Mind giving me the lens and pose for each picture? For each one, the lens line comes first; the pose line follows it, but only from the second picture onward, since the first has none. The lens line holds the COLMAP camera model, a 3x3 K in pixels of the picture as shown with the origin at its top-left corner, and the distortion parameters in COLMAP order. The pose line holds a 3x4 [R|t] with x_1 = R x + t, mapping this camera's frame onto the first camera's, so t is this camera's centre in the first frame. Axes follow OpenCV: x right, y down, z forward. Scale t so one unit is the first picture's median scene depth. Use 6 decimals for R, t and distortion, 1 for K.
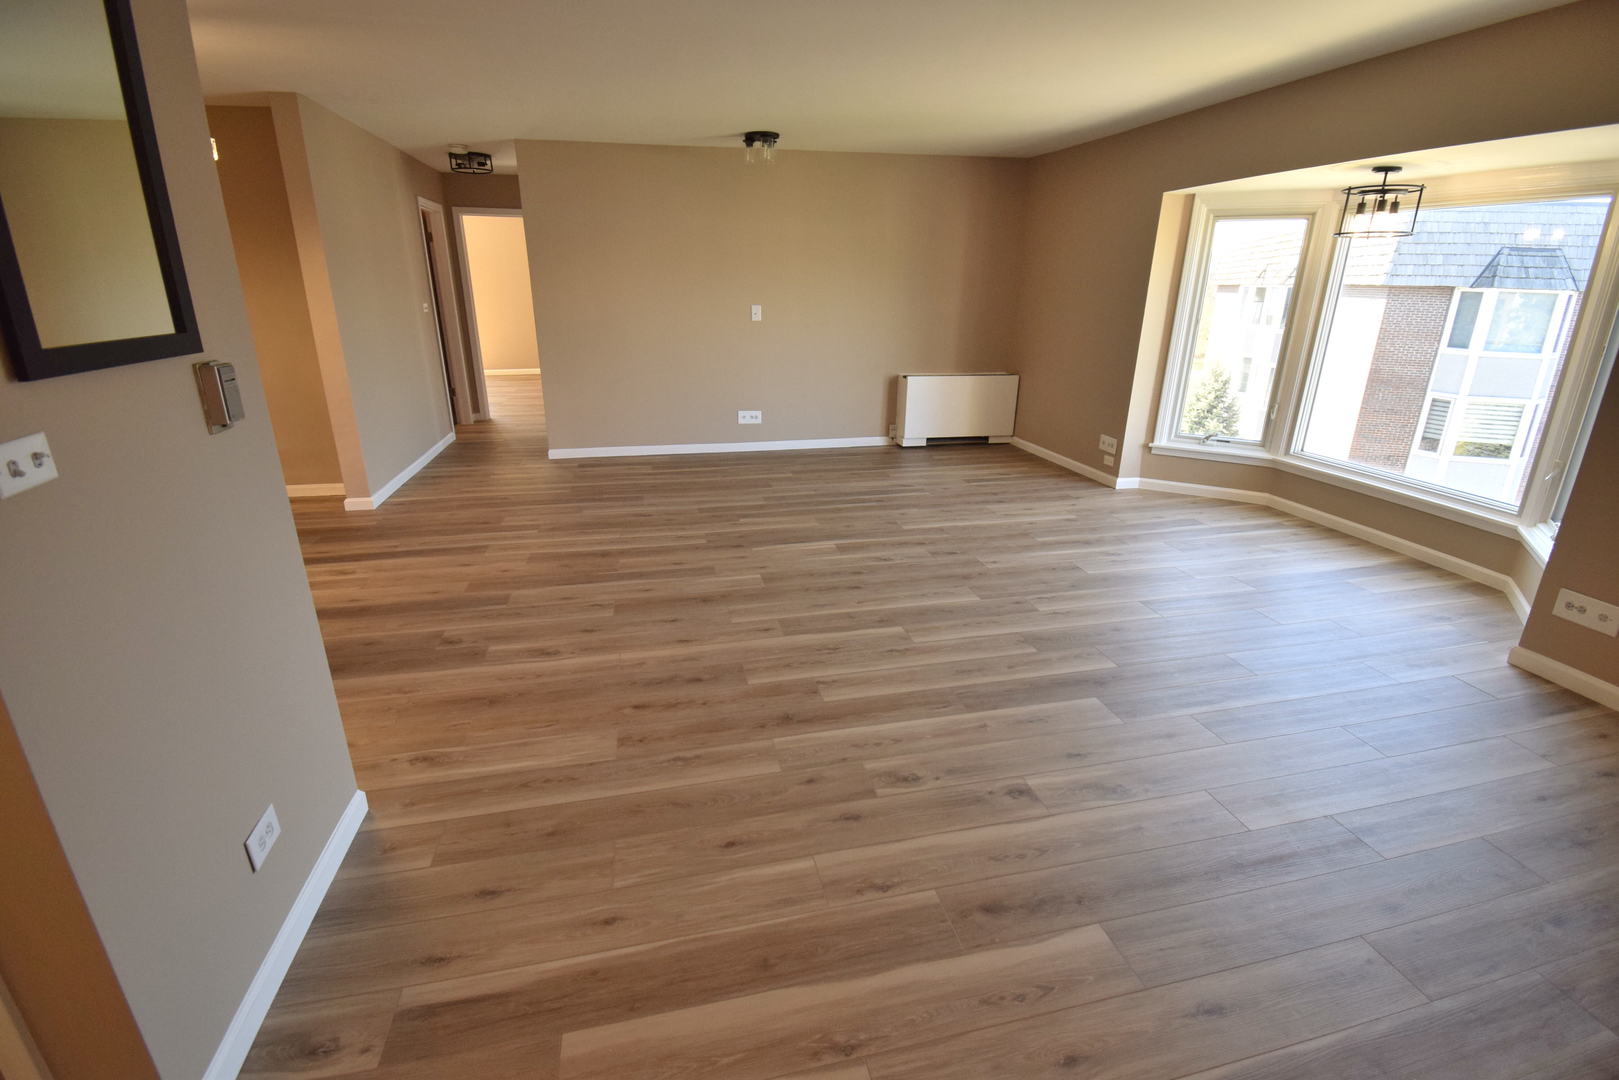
lens RADIAL K [[703.5, 0, 815.5], [0, 703.5, 534.0], [0, 0, 1]] dist [-0.005756, -0.000756]
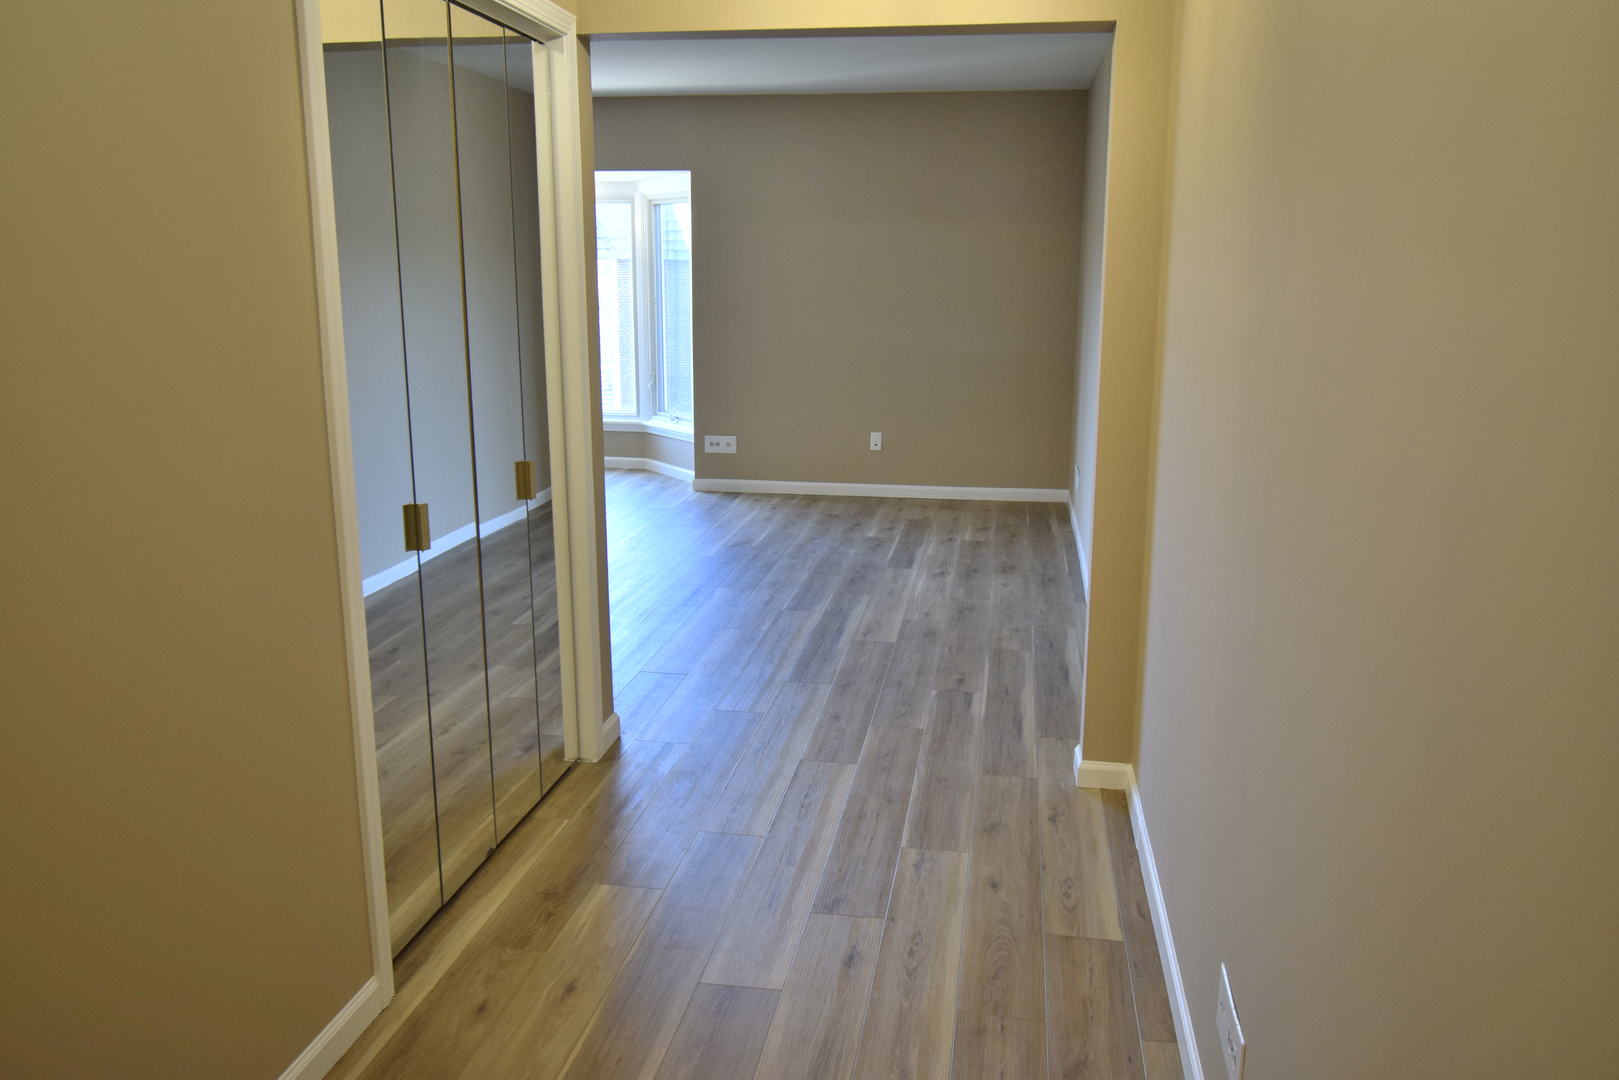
lens RADIAL K [[1249.8, 0, 809.5], [0, 1249.8, 540.0], [0, 0, 1]] dist [-0.010929, -0.007084]
pose [[0.380308, -0.208473, 0.901058, -1.096634], [0.312264, 0.945997, 0.087073, 0.089154], [-0.870550, 0.248253, 0.424869, -0.302288]]
